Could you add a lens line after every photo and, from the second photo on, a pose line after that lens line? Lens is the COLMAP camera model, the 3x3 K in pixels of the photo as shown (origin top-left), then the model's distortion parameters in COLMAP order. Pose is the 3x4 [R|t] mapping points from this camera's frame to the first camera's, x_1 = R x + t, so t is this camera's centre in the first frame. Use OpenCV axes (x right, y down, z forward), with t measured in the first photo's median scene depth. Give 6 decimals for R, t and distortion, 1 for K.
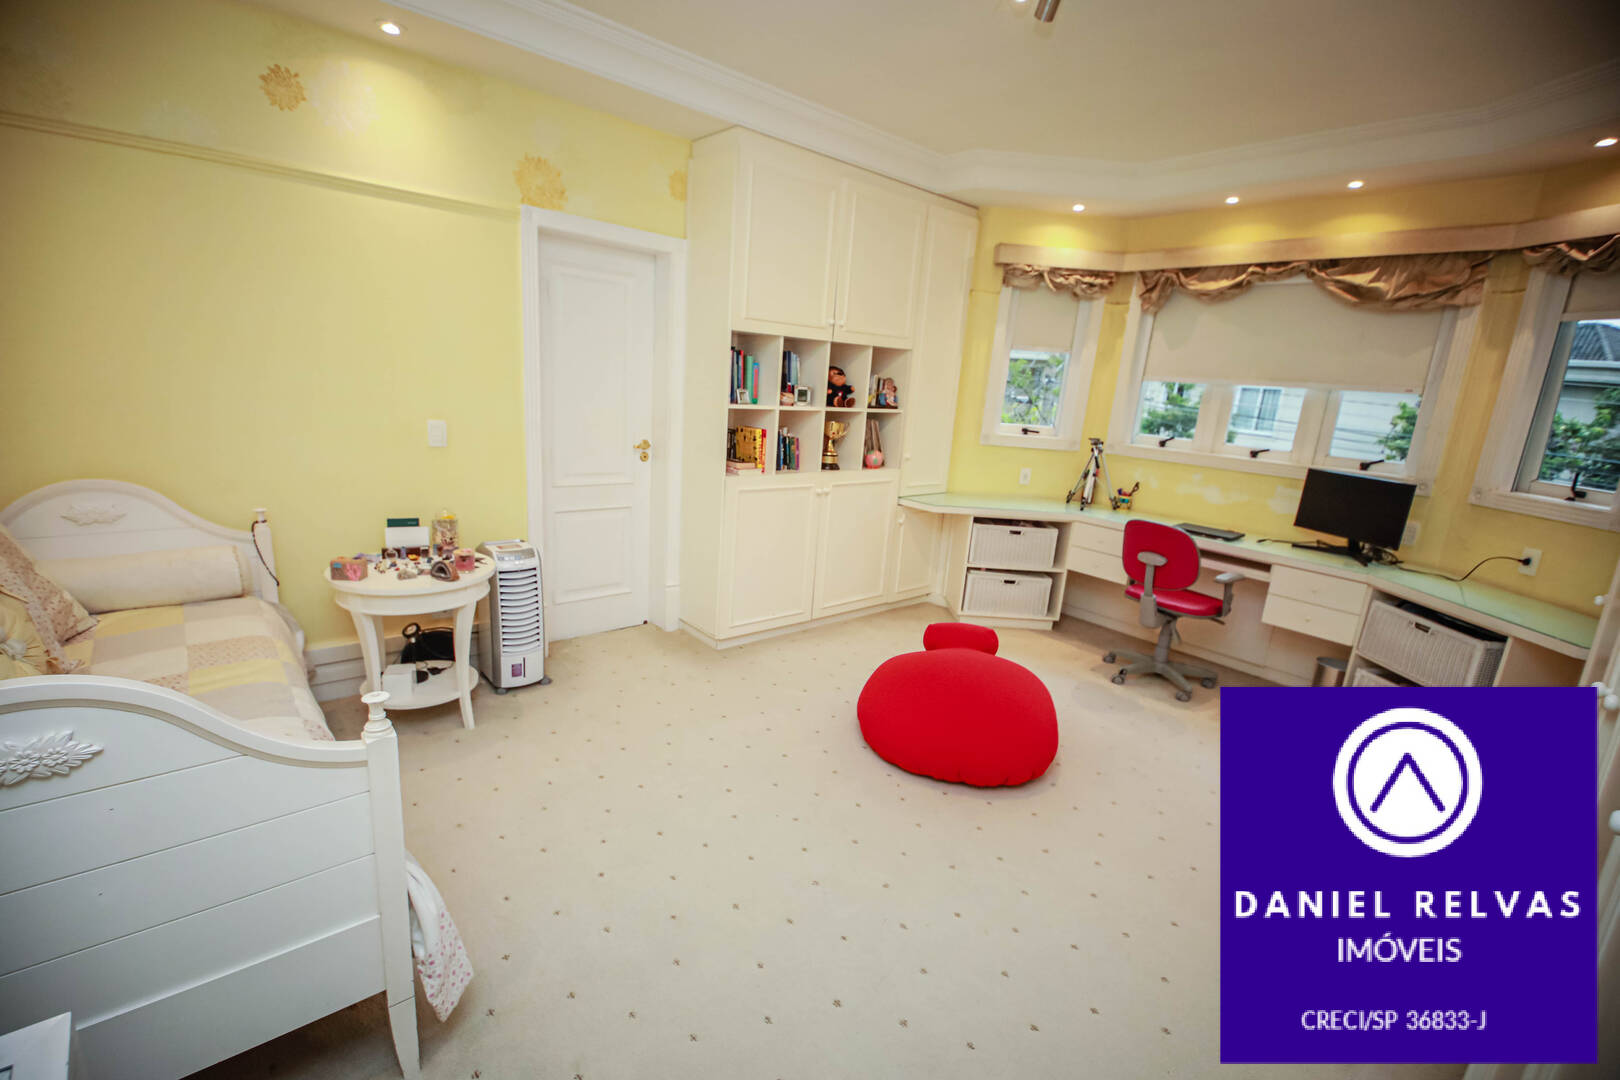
lens RADIAL K [[707.5, 0, 809.2], [0, 707.5, 548.1], [0, 0, 1]] dist [0.039679, -0.028138]
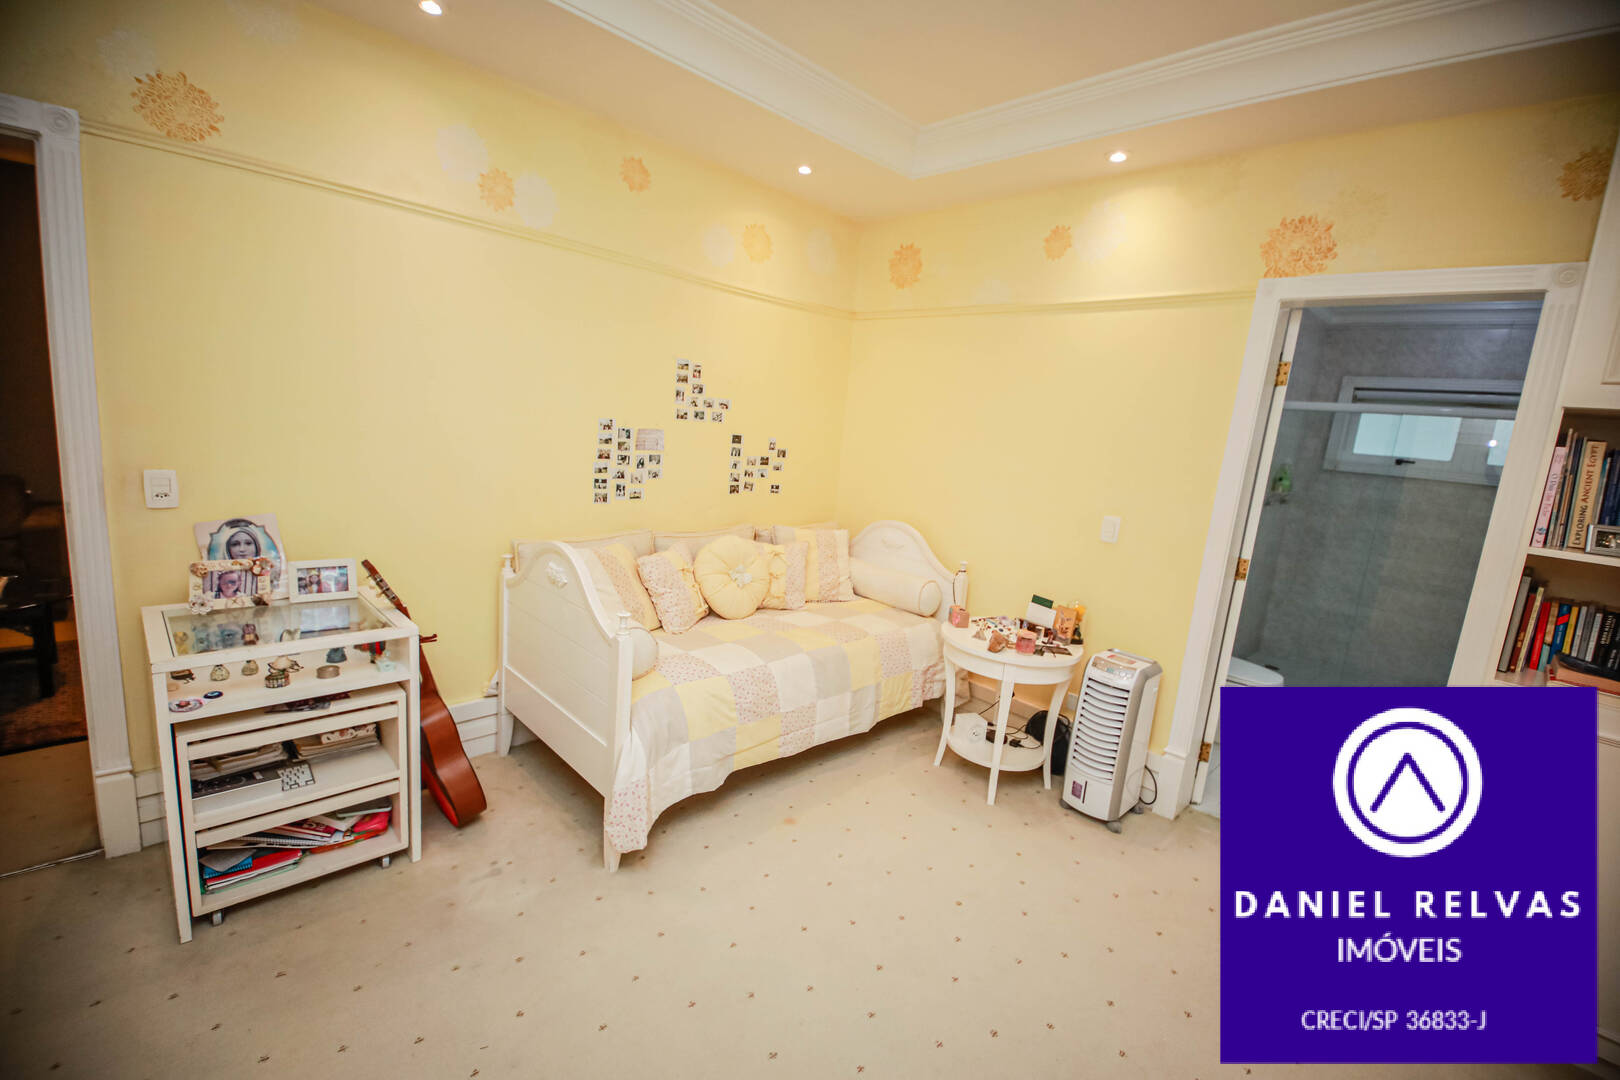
lens RADIAL K [[707.5, 0, 809.2], [0, 707.5, 548.1], [0, 0, 1]] dist [0.039679, -0.028138]
pose [[0.046677, 0.115841, -0.992170, 0.451787], [-0.316052, 0.943939, 0.095341, -0.099681], [0.947593, 0.309127, 0.080672, 0.541877]]
